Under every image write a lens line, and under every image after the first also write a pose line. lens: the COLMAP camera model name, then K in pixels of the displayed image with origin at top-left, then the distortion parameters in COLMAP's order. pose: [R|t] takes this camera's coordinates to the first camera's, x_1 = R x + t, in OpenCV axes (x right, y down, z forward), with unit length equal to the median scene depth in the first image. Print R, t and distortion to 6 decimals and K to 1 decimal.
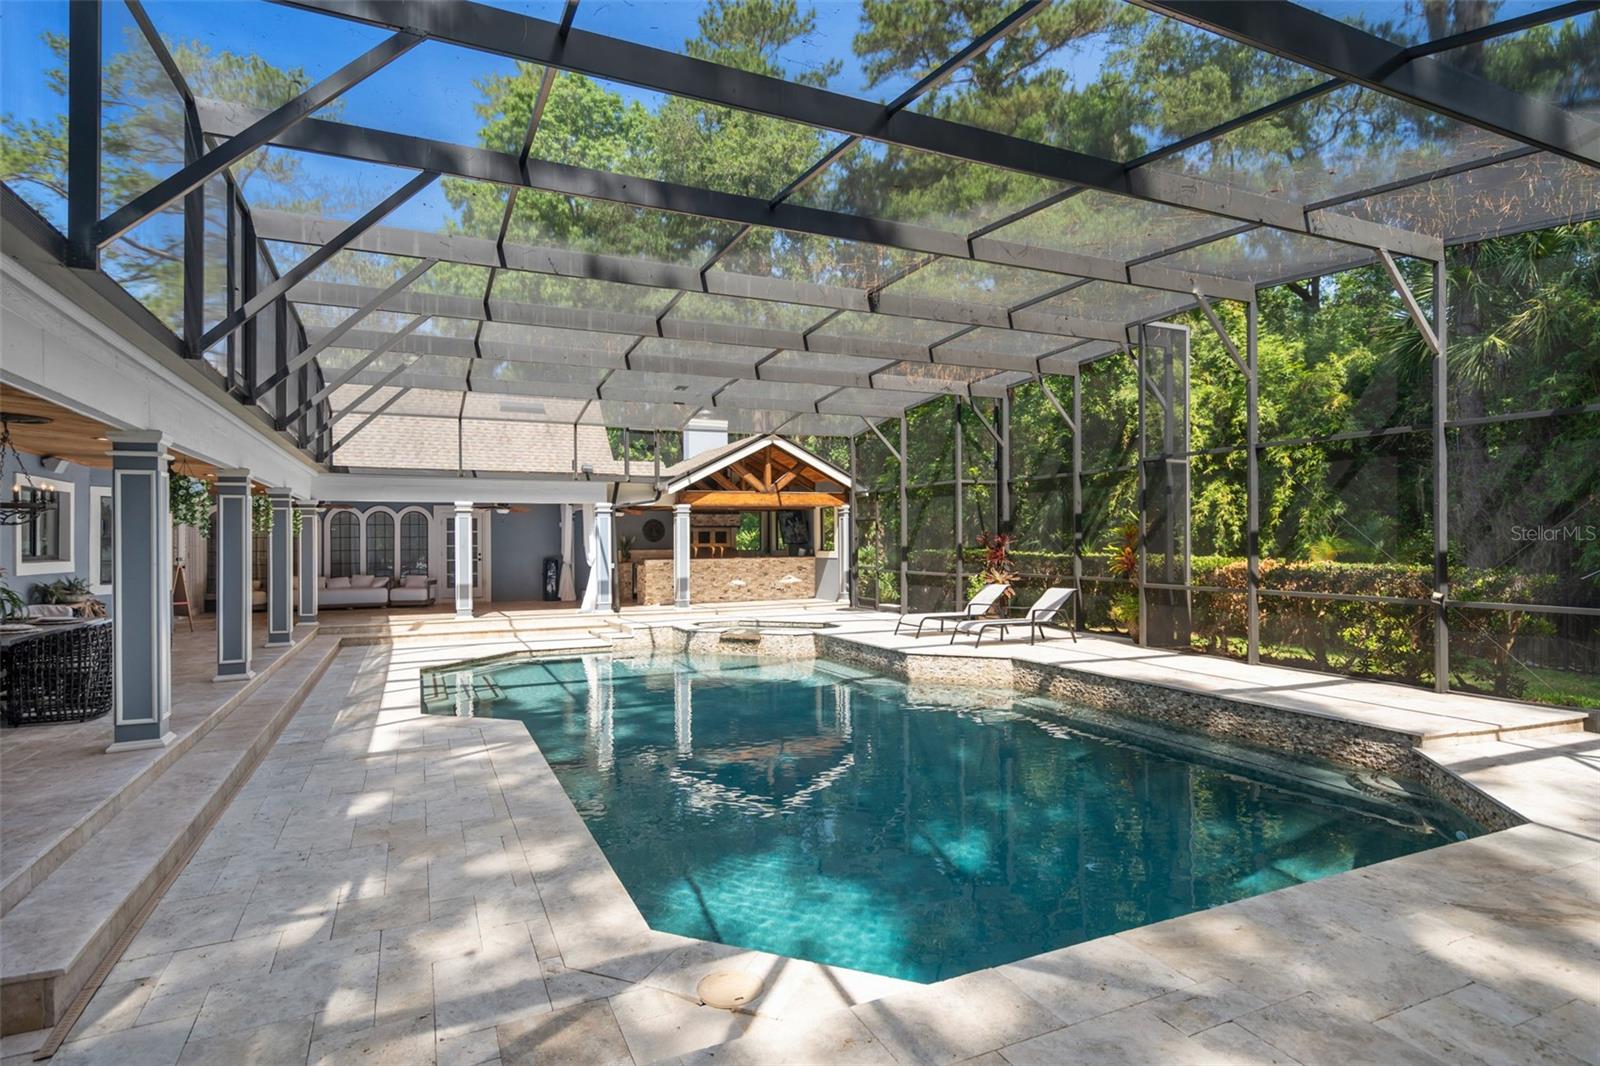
lens RADIAL K [[807.8, 0, 799.4], [0, 807.8, 540.2], [0, 0, 1]] dist [0.000913, -0.000168]
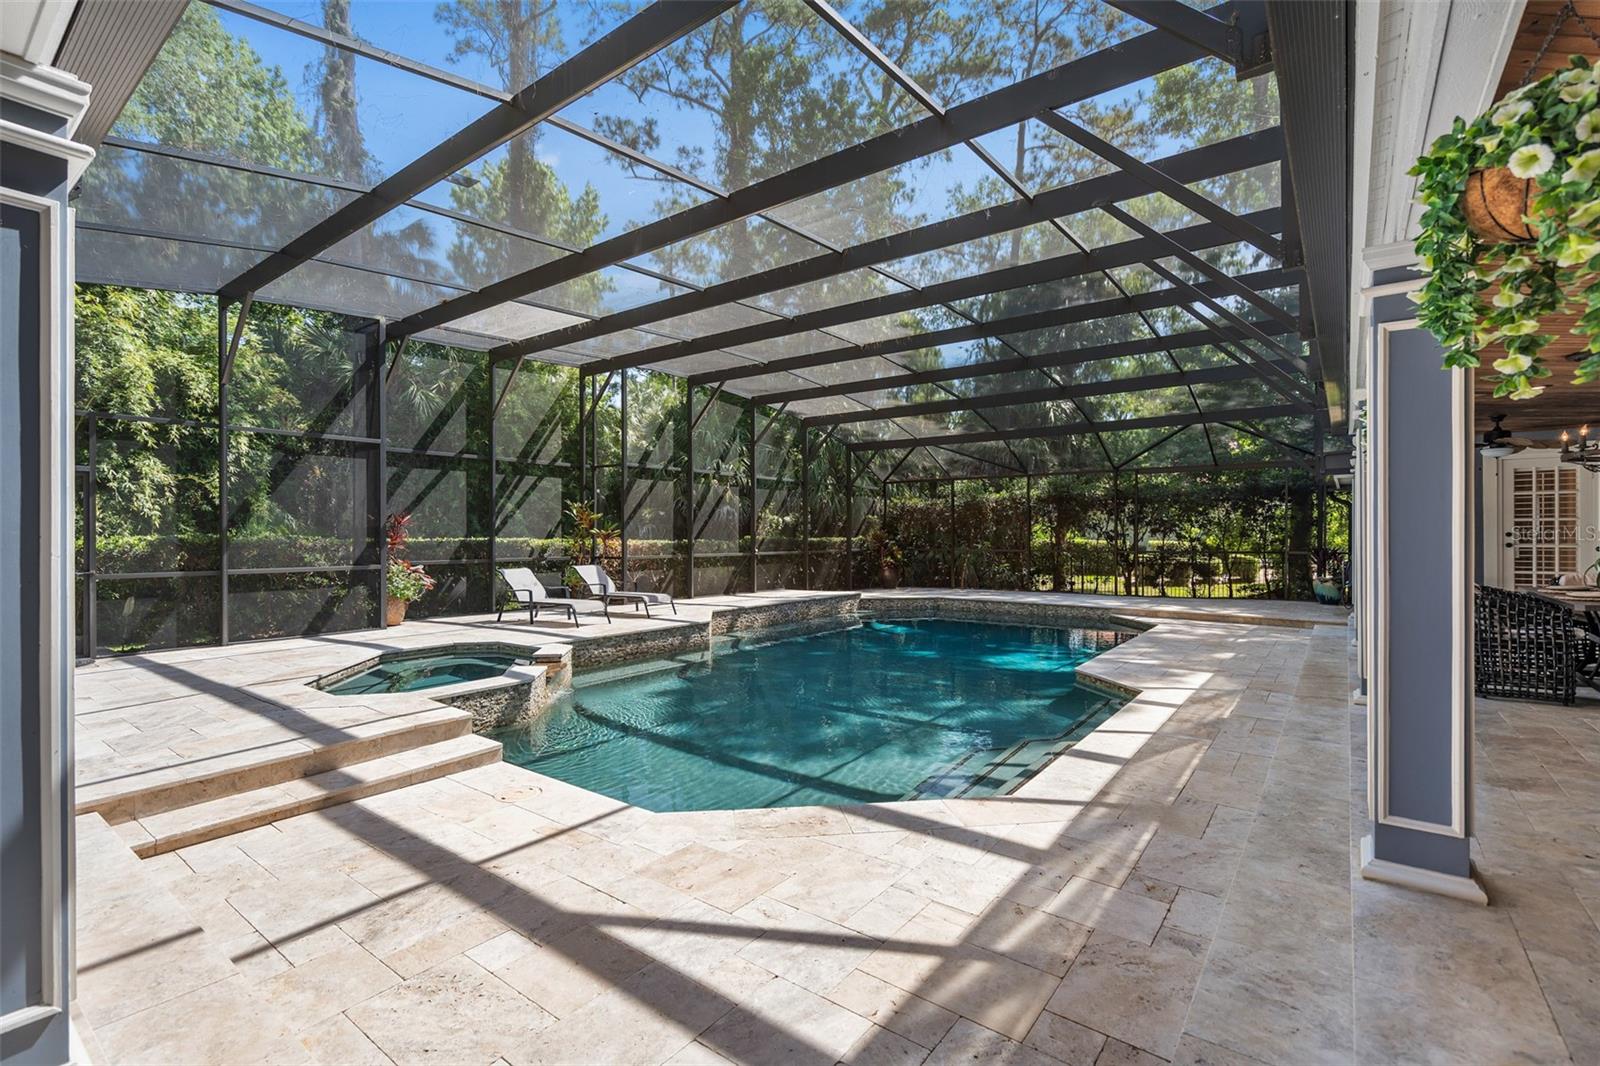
lens RADIAL K [[721.8, 0, 793.0], [0, 721.8, 536.8], [0, 0, 1]] dist [-0.001503, 0.000230]
pose [[-0.474171, 0.009358, 0.880383, -0.524516], [0.004005, 0.999956, -0.008472, 0.017628], [-0.880424, -0.000491, -0.474187, 0.876423]]
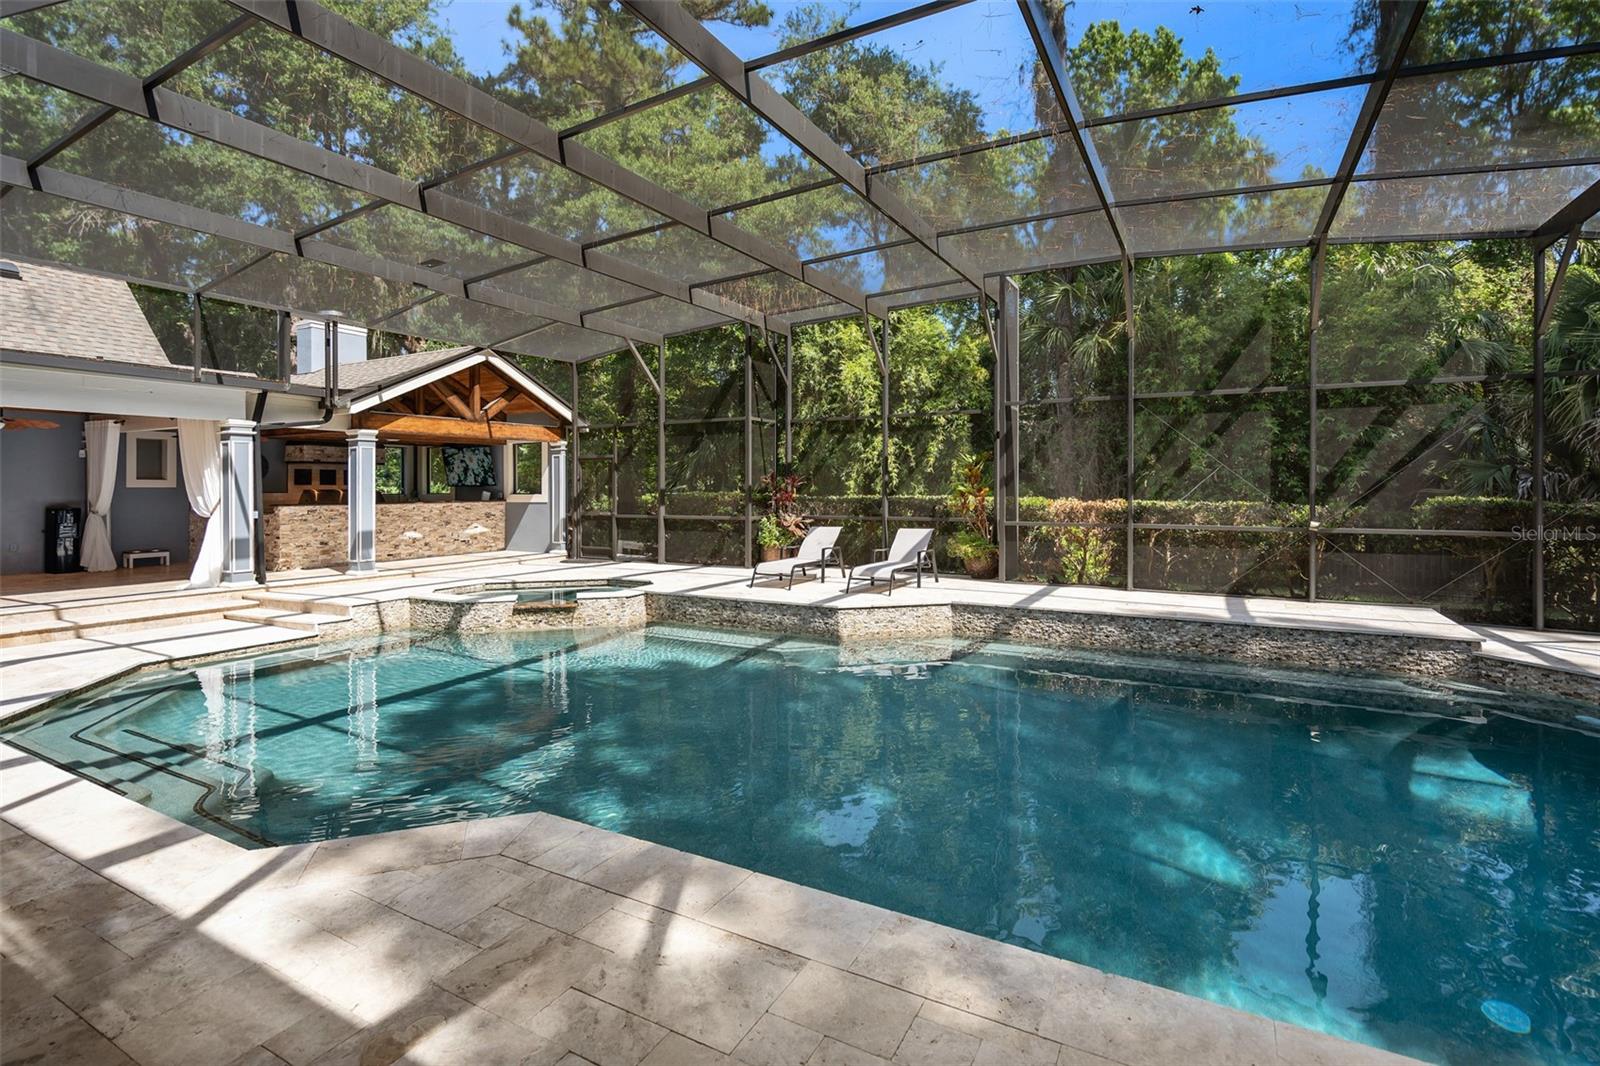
lens RADIAL K [[721.8, 0, 722.4], [0, 721.8, 484.8], [0, 0, 1]] dist [-0.001503, 0.000230]
pose [[0.809360, 0.009828, 0.587231, -0.269332], [-0.004923, 0.999938, -0.009950, 0.010642], [-0.587293, 0.005162, 0.809358, 0.287785]]
